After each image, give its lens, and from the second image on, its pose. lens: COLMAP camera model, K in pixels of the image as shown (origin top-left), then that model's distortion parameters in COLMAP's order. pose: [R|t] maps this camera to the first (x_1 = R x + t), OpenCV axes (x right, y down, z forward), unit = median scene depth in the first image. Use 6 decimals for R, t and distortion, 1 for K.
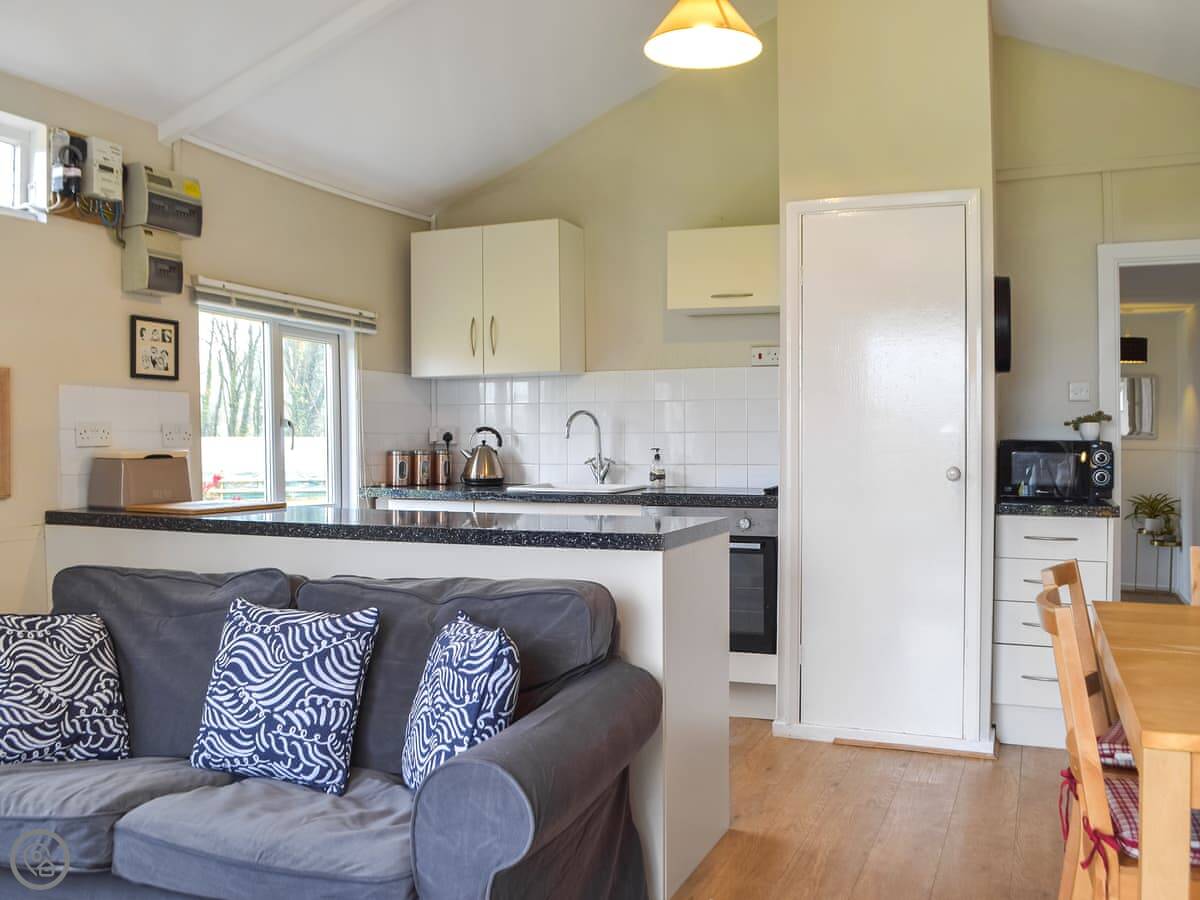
lens RADIAL K [[1174.3, 0, 601.3], [0, 1174.3, 450.4], [0, 0, 1]] dist [-0.055504, 0.000000]
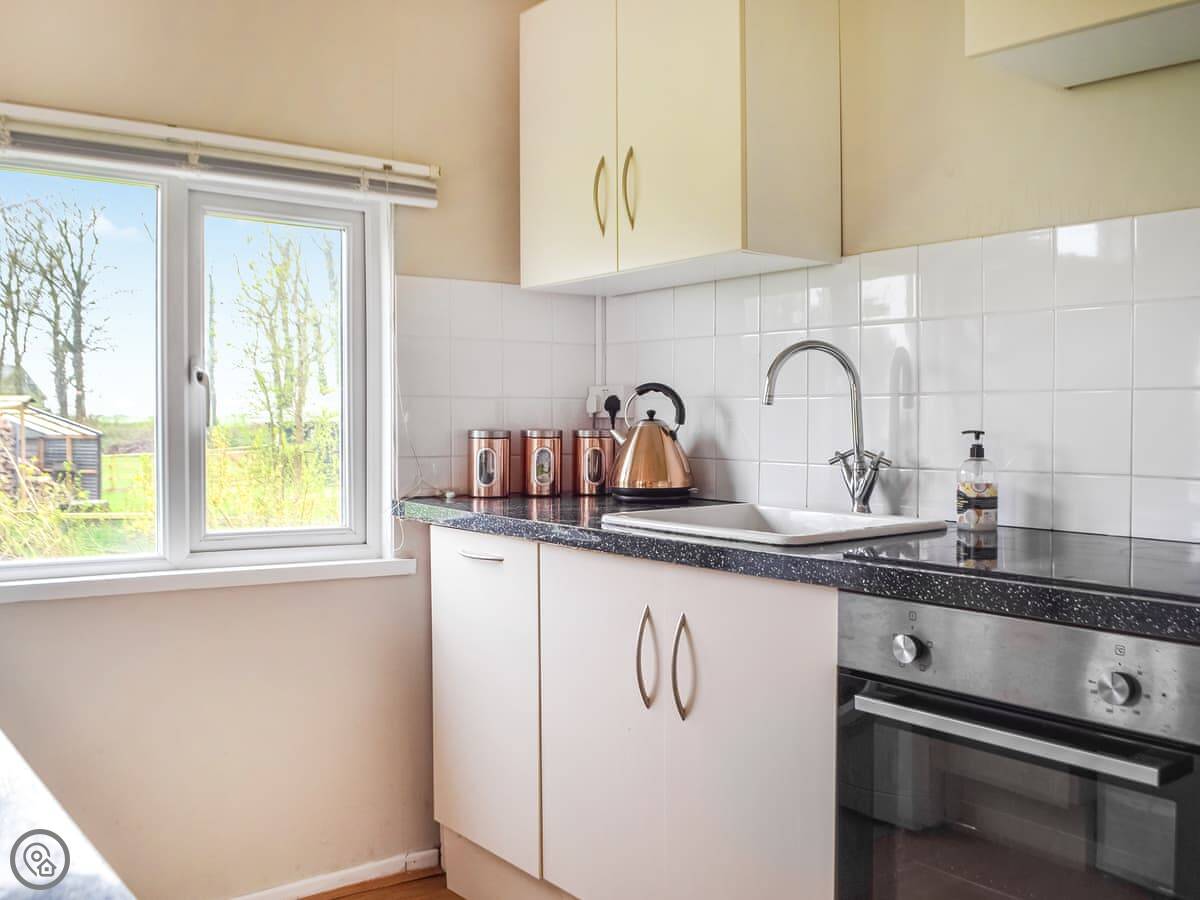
lens RADIAL K [[1174.3, 0, 594.3], [0, 1174.3, 446.1], [0, 0, 1]] dist [-0.055504, 0.000000]
pose [[0.856052, 0.014506, -0.516686, 0.143331], [-0.003623, 0.999750, 0.022065, -0.004757], [0.516877, -0.017017, 0.855890, 0.605726]]
